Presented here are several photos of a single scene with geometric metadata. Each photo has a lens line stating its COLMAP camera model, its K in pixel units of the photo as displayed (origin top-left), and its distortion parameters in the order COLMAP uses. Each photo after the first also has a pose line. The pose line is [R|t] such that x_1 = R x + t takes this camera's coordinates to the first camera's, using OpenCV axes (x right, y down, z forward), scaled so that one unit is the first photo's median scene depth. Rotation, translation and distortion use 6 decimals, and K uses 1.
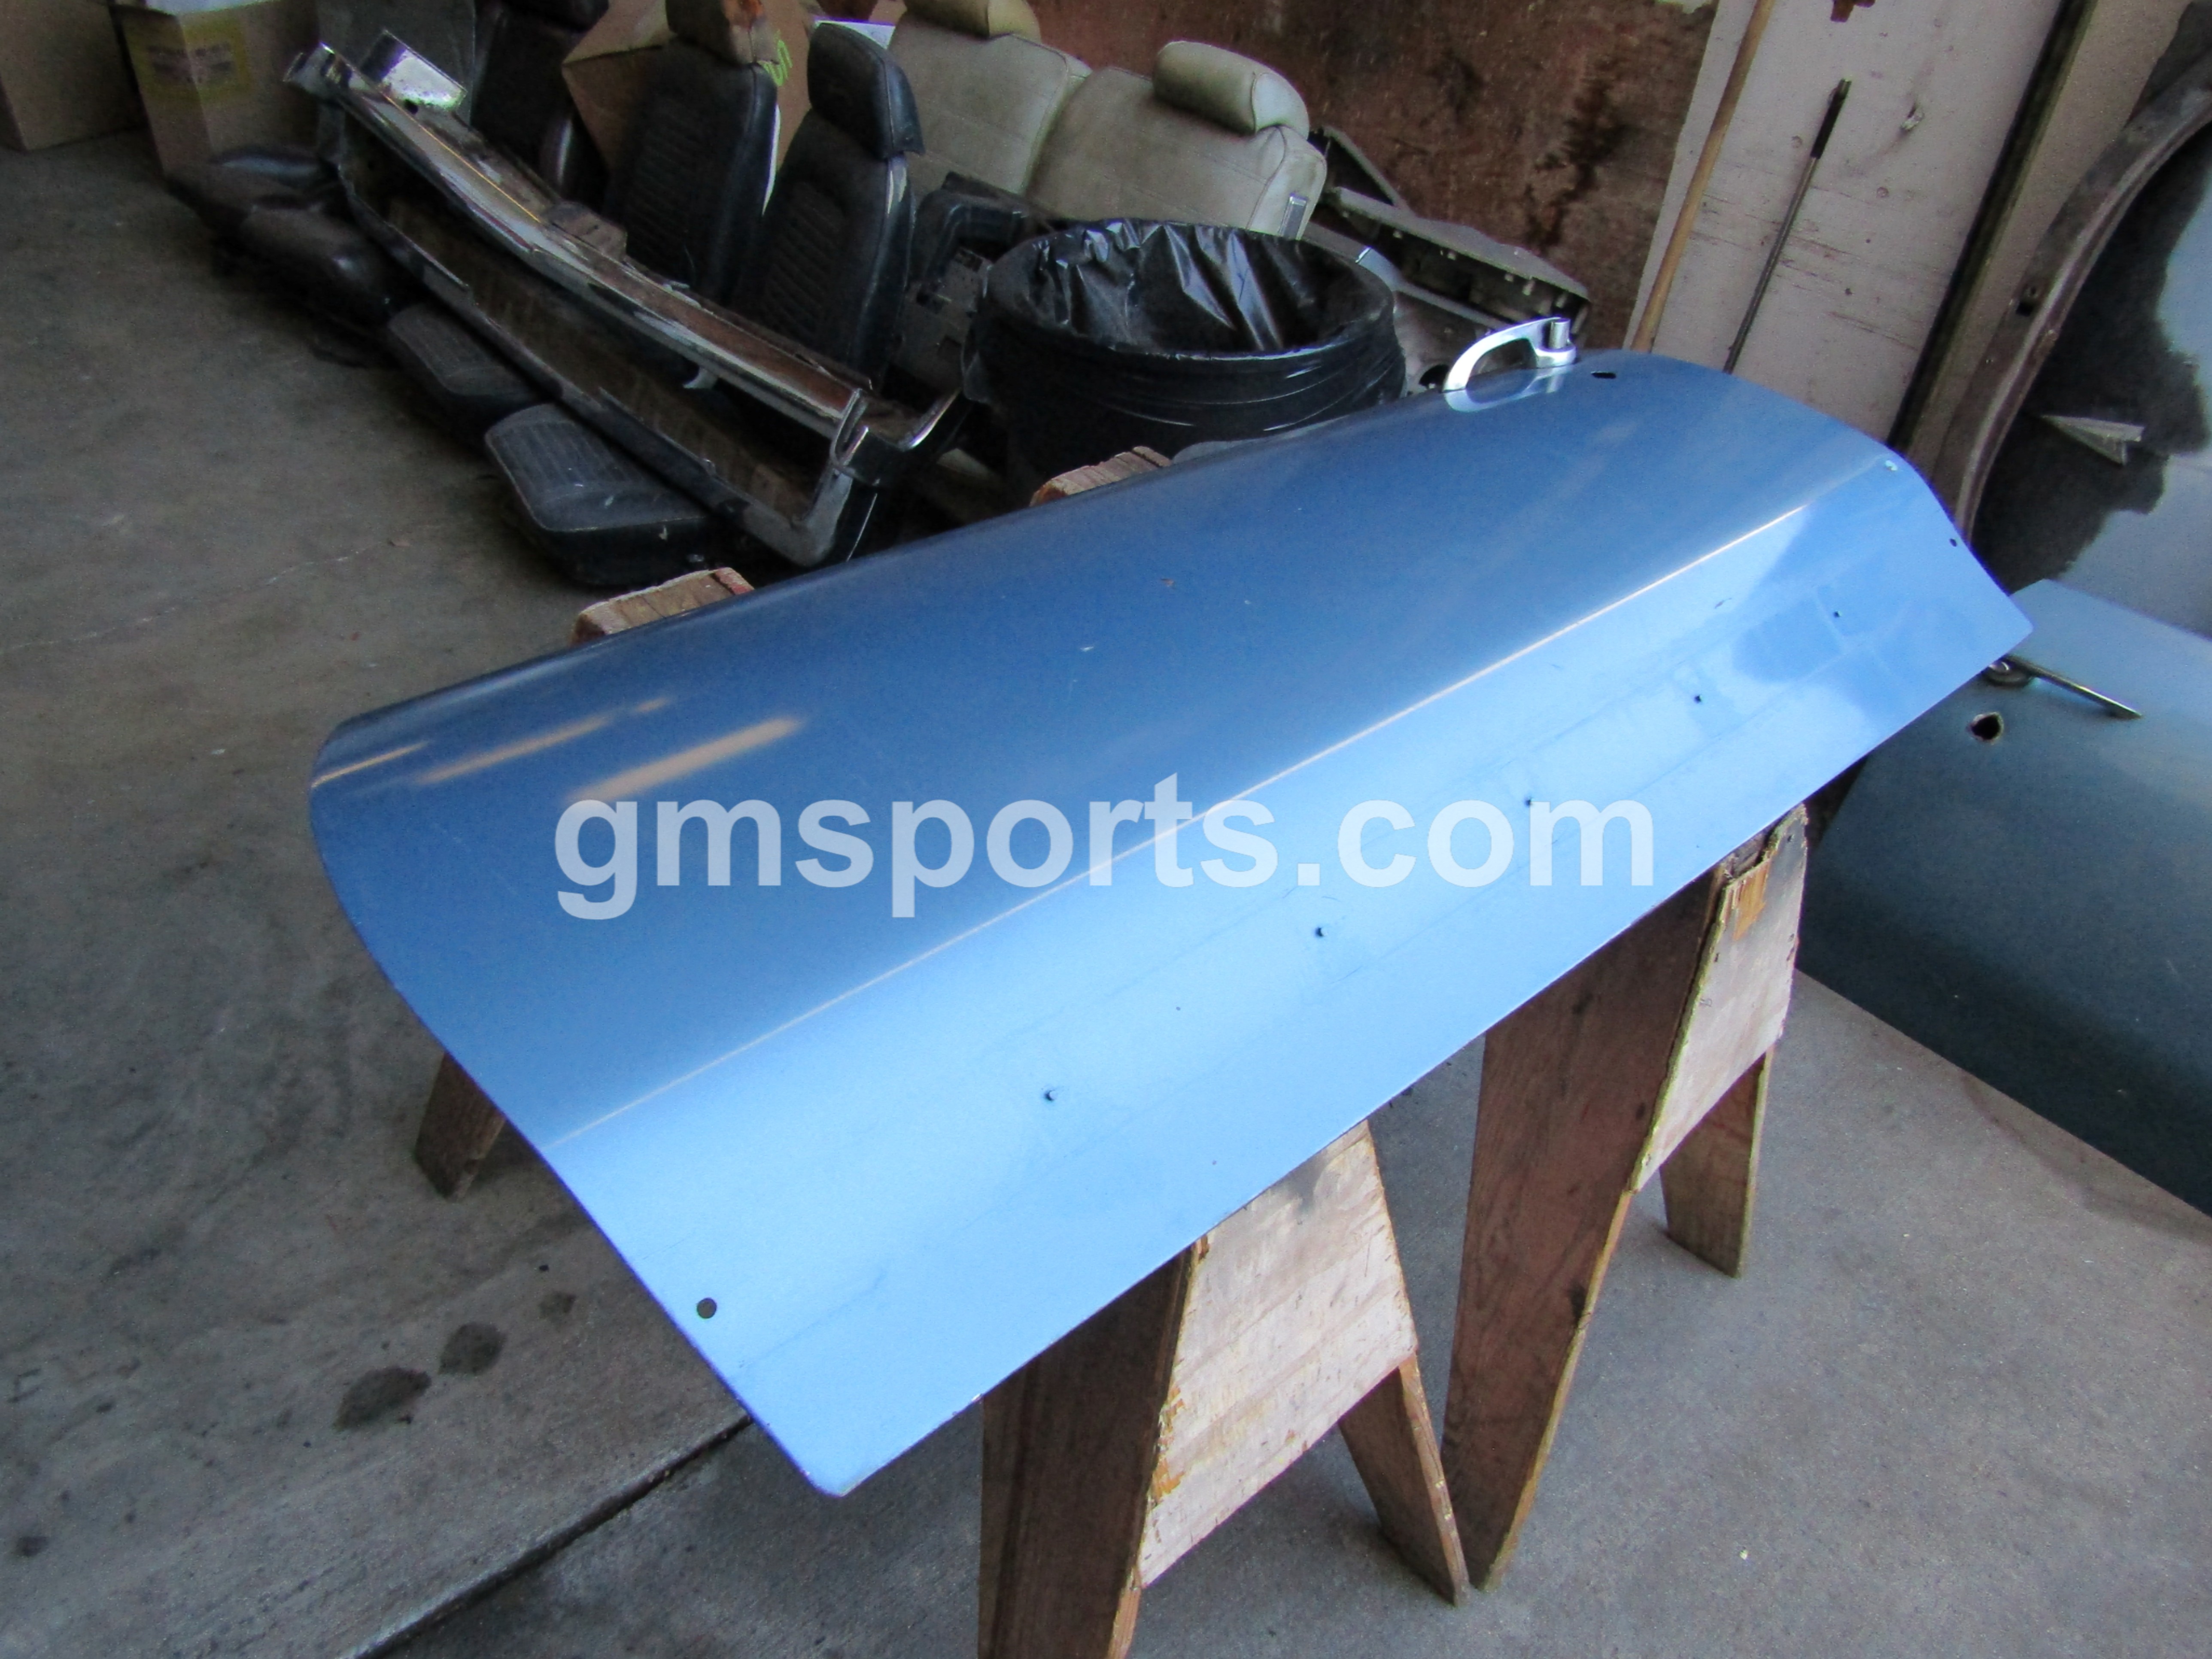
lens RADIAL K [[1581.2, 0, 1108.5], [0, 1581.2, 839.0], [0, 0, 1]] dist [-0.006270, 0.000981]
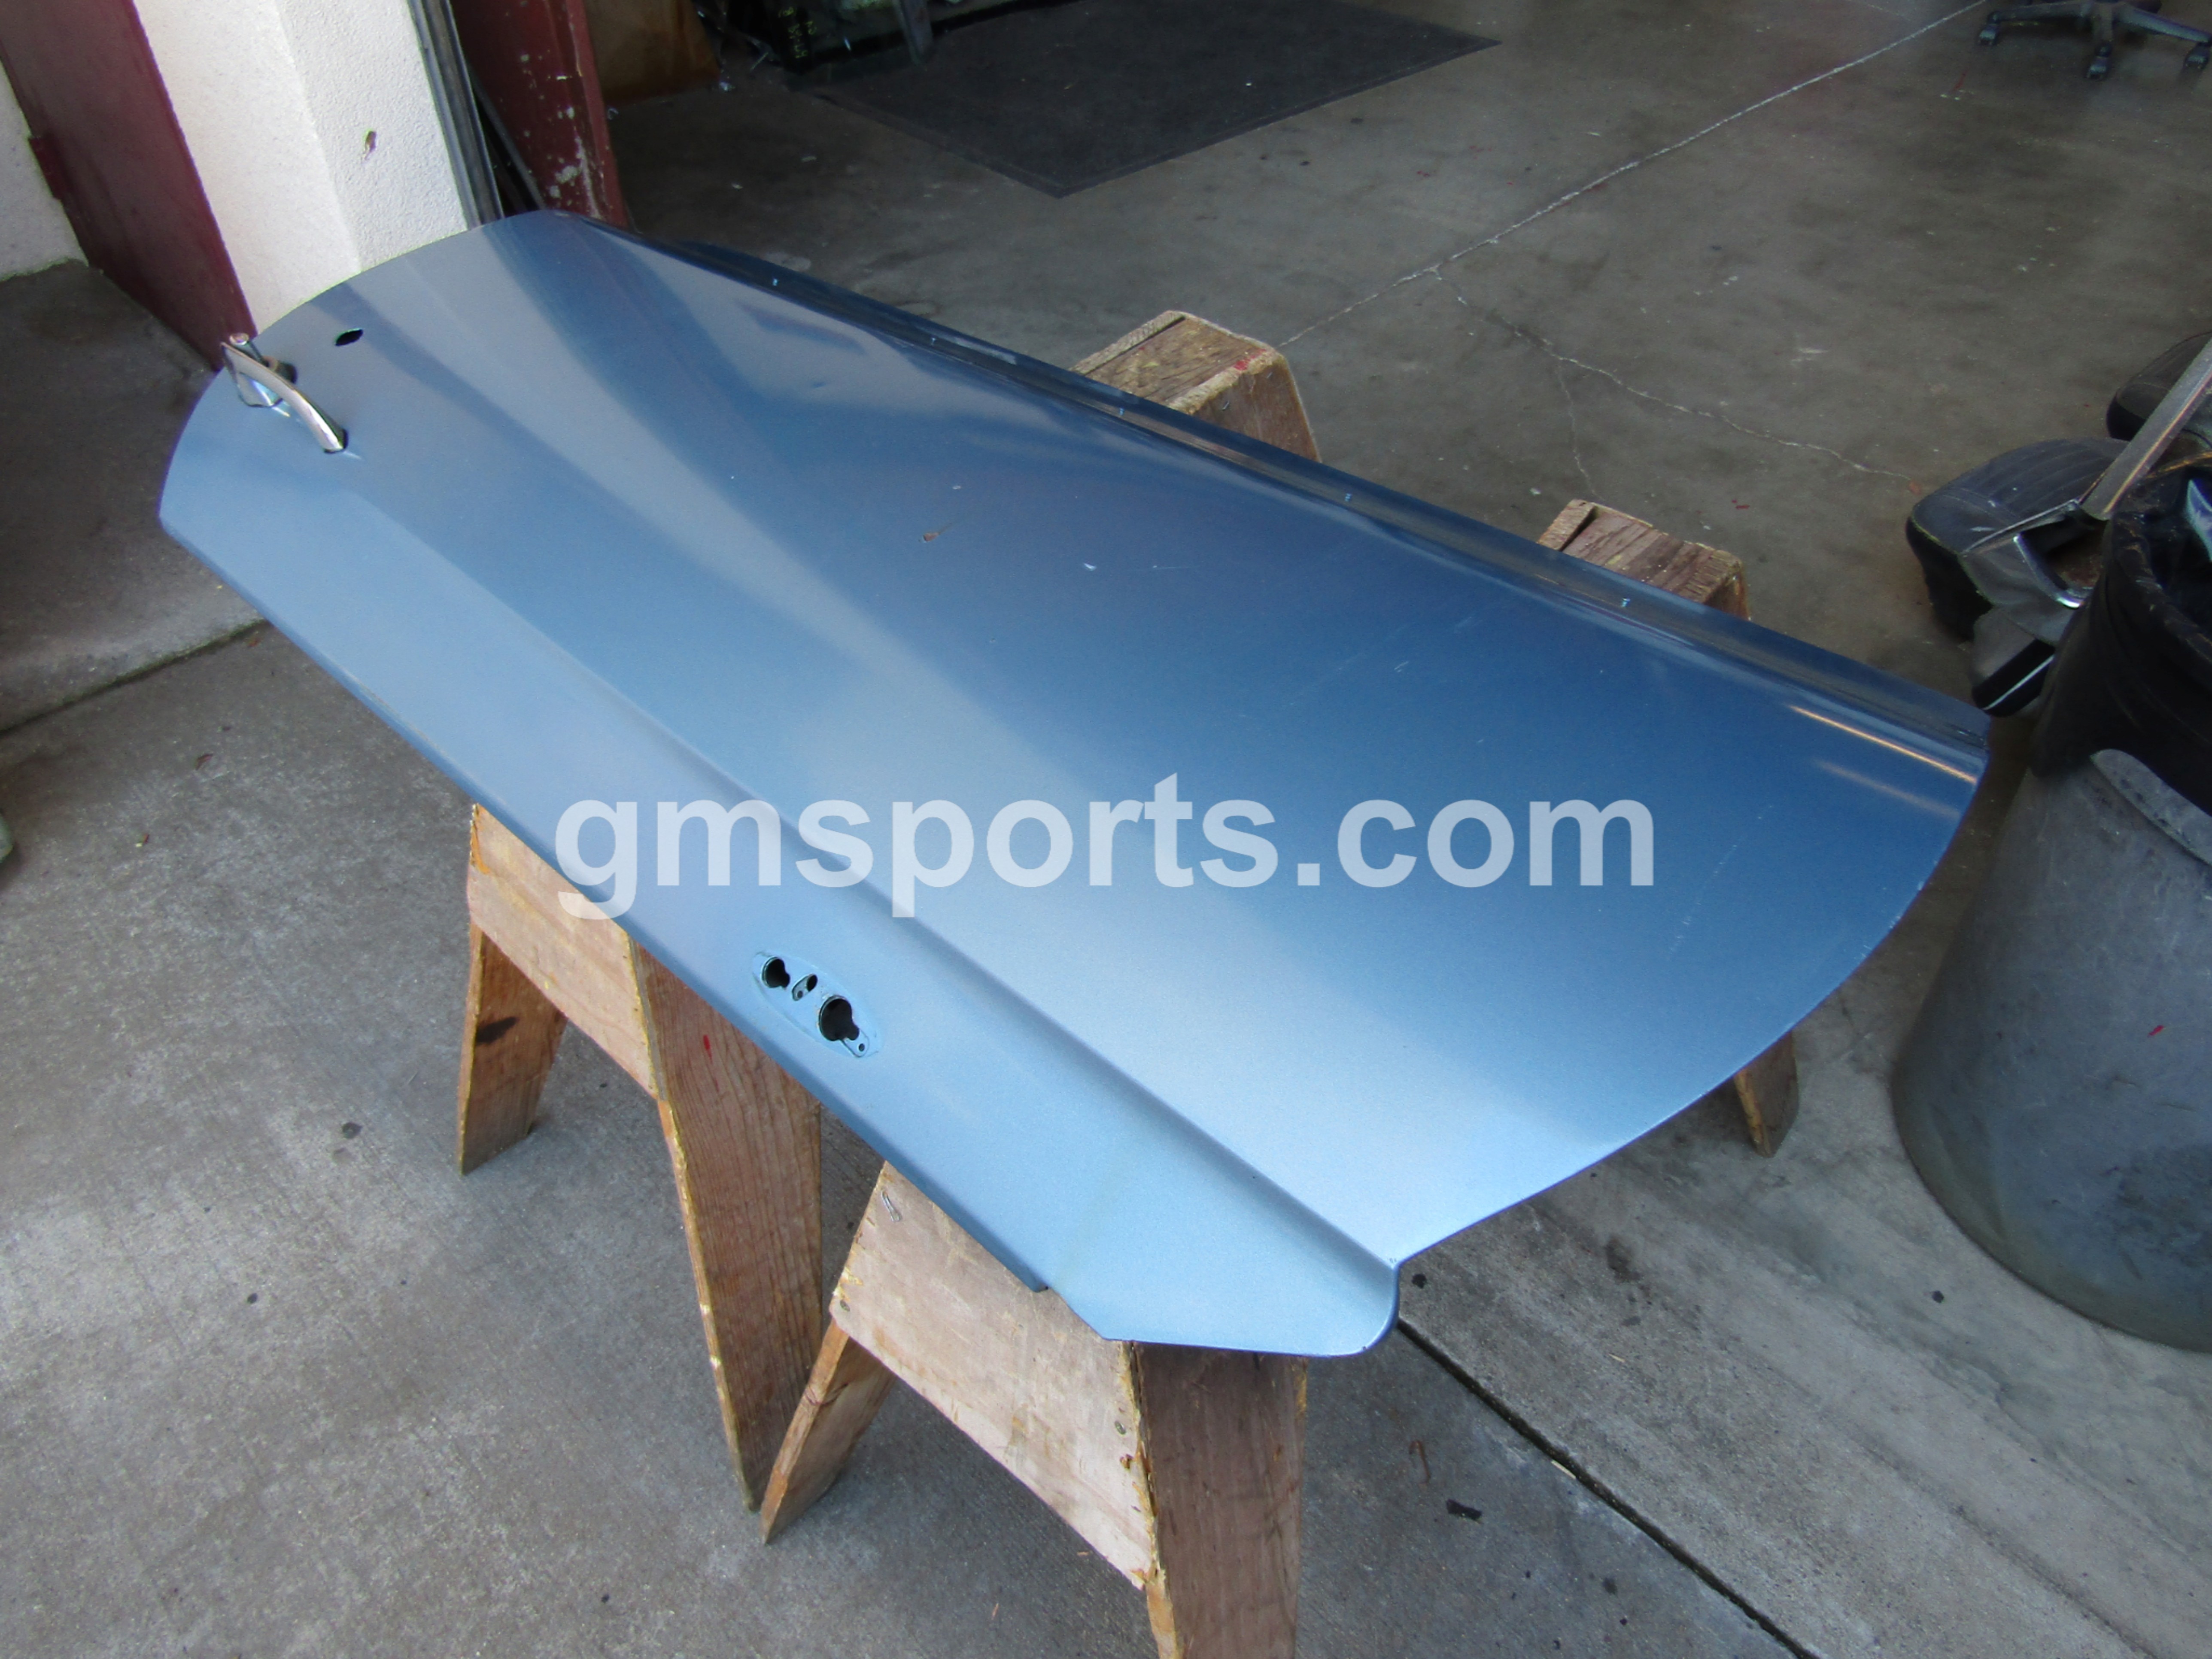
lens RADIAL K [[1581.2, 0, 1099.5], [0, 1581.2, 823.9], [0, 0, 1]] dist [-0.006270, 0.000981]
pose [[0.063366, 0.620092, -0.781966, 0.519146], [-0.610283, 0.644042, 0.461265, -0.260109], [0.789645, 0.447992, 0.419242, 0.405104]]
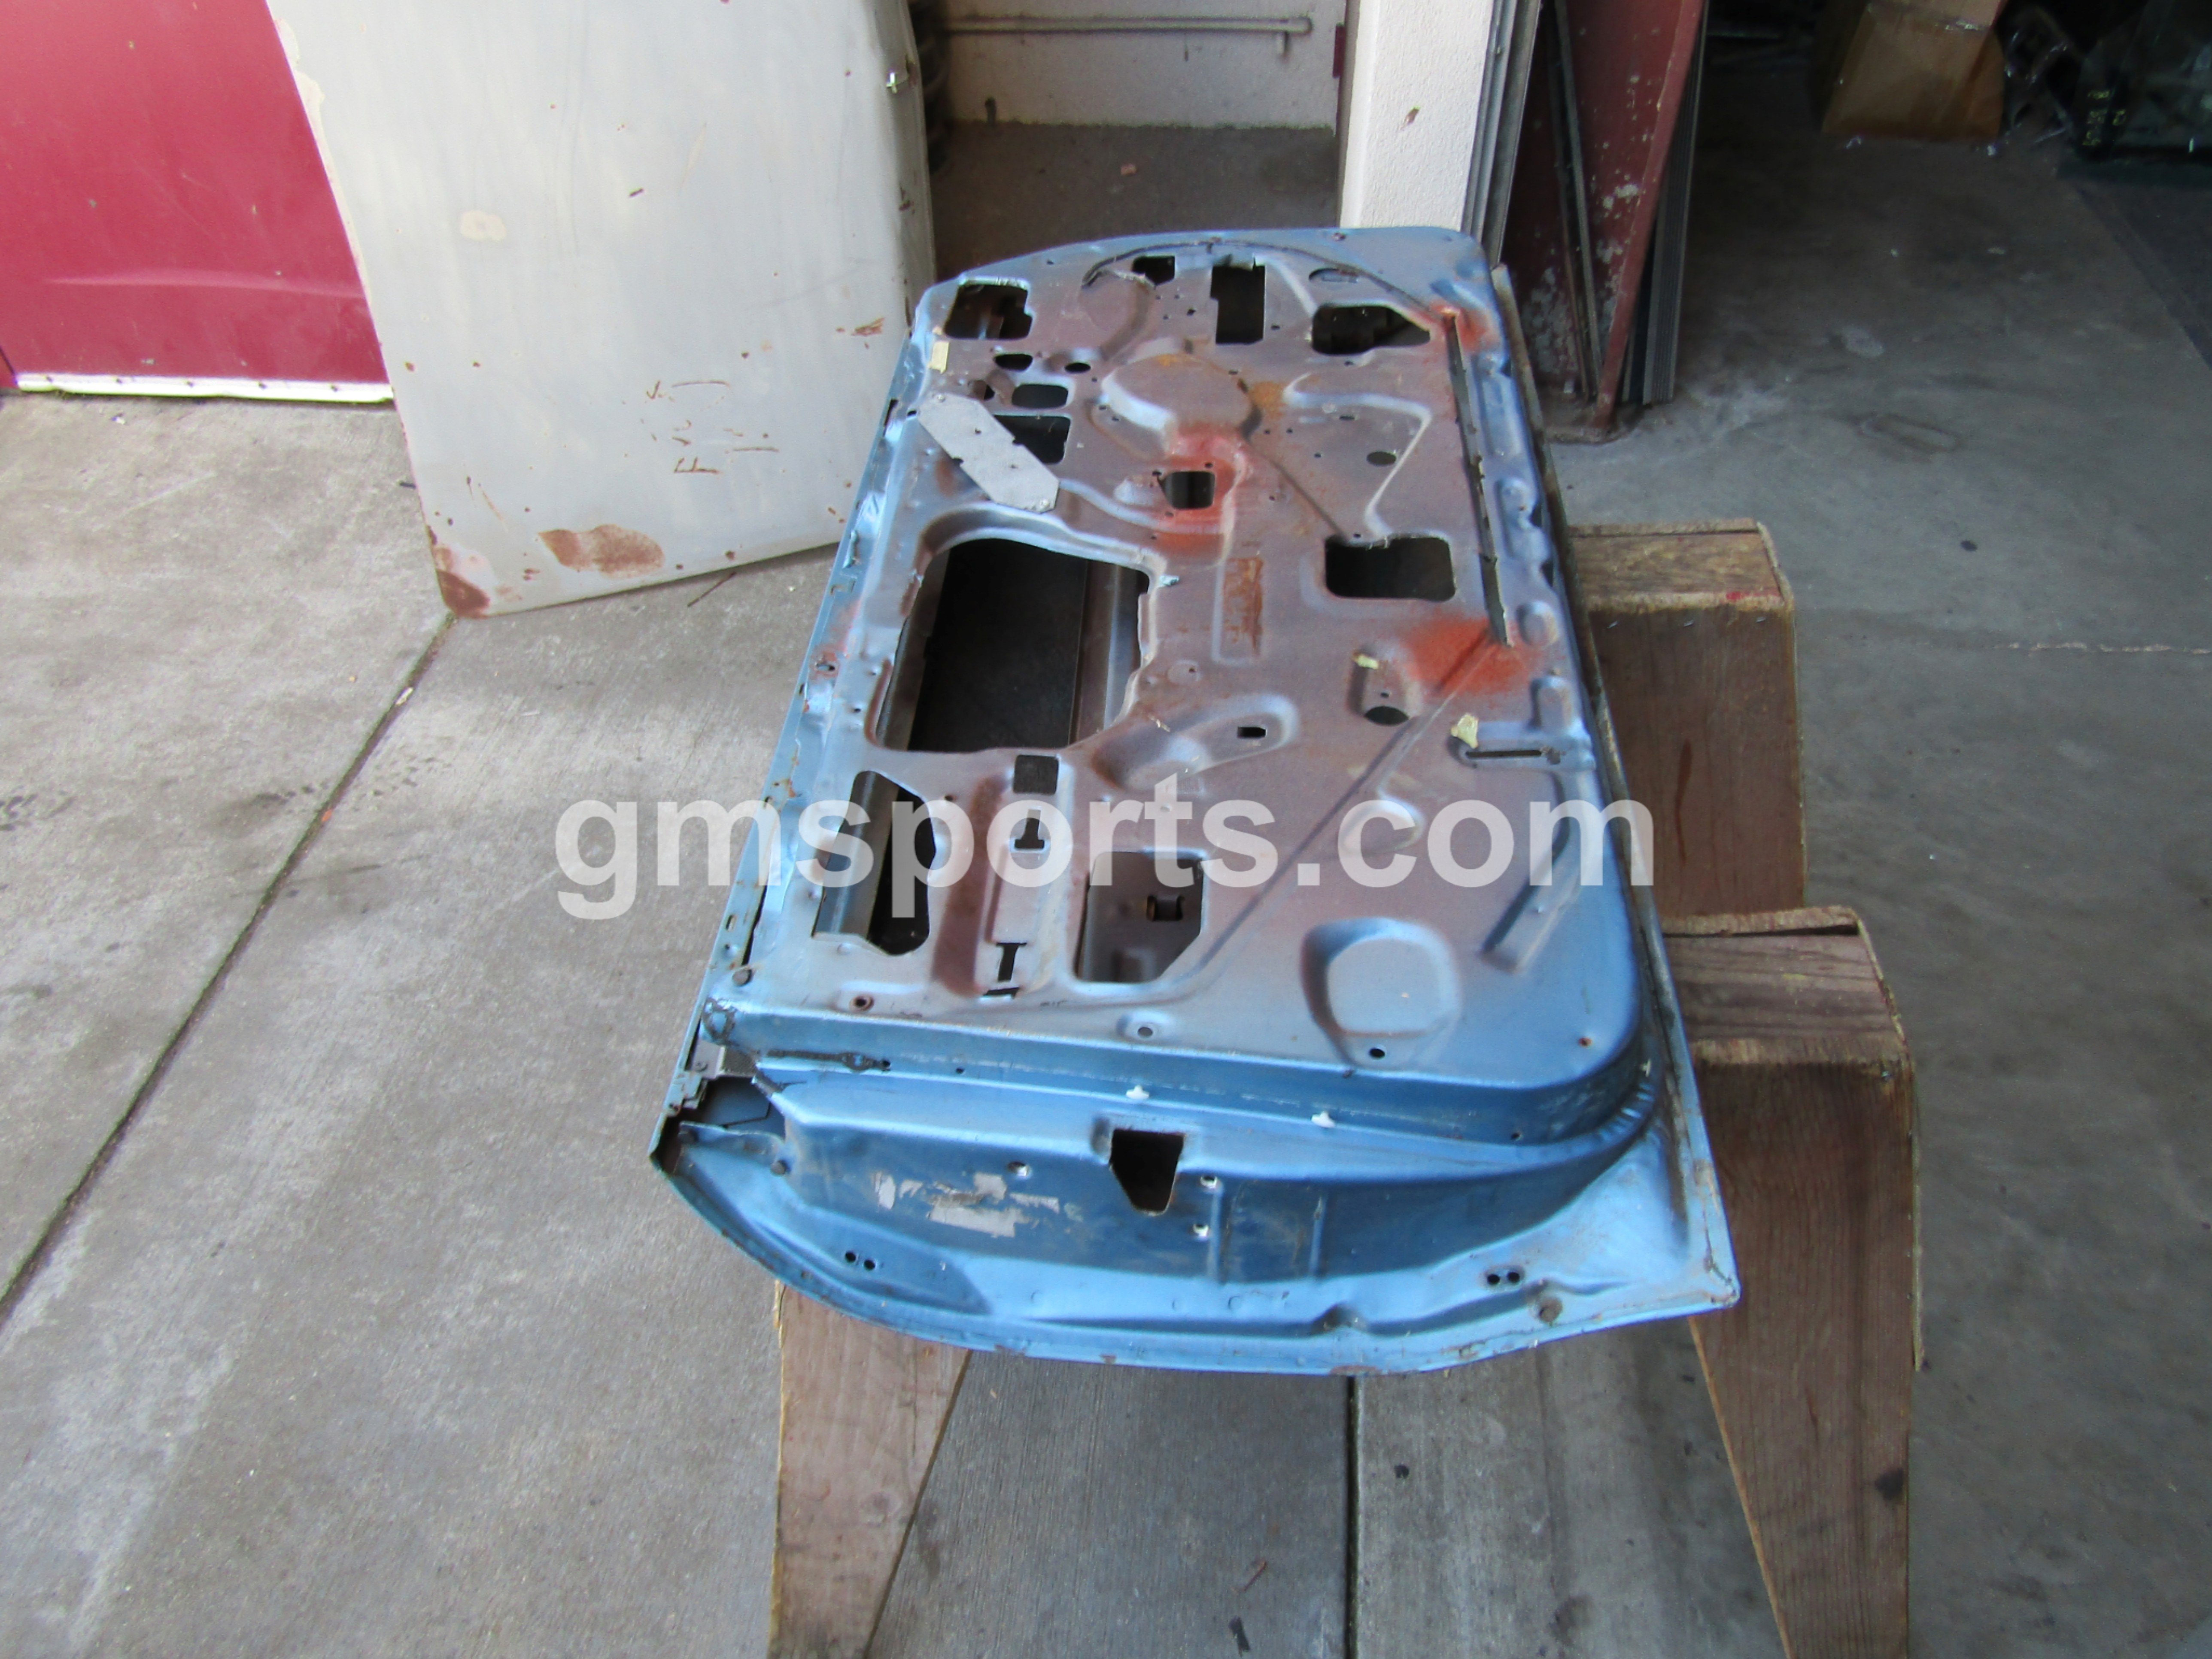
lens RADIAL K [[1581.2, 0, 1098.2], [0, 1581.2, 826.7], [0, 0, 1]] dist [-0.006270, 0.000981]
pose [[-0.732581, 0.432259, -0.525812, 0.444704], [-0.443626, 0.282682, 0.850463, -0.533470], [0.516258, 0.856296, -0.015326, 0.612560]]
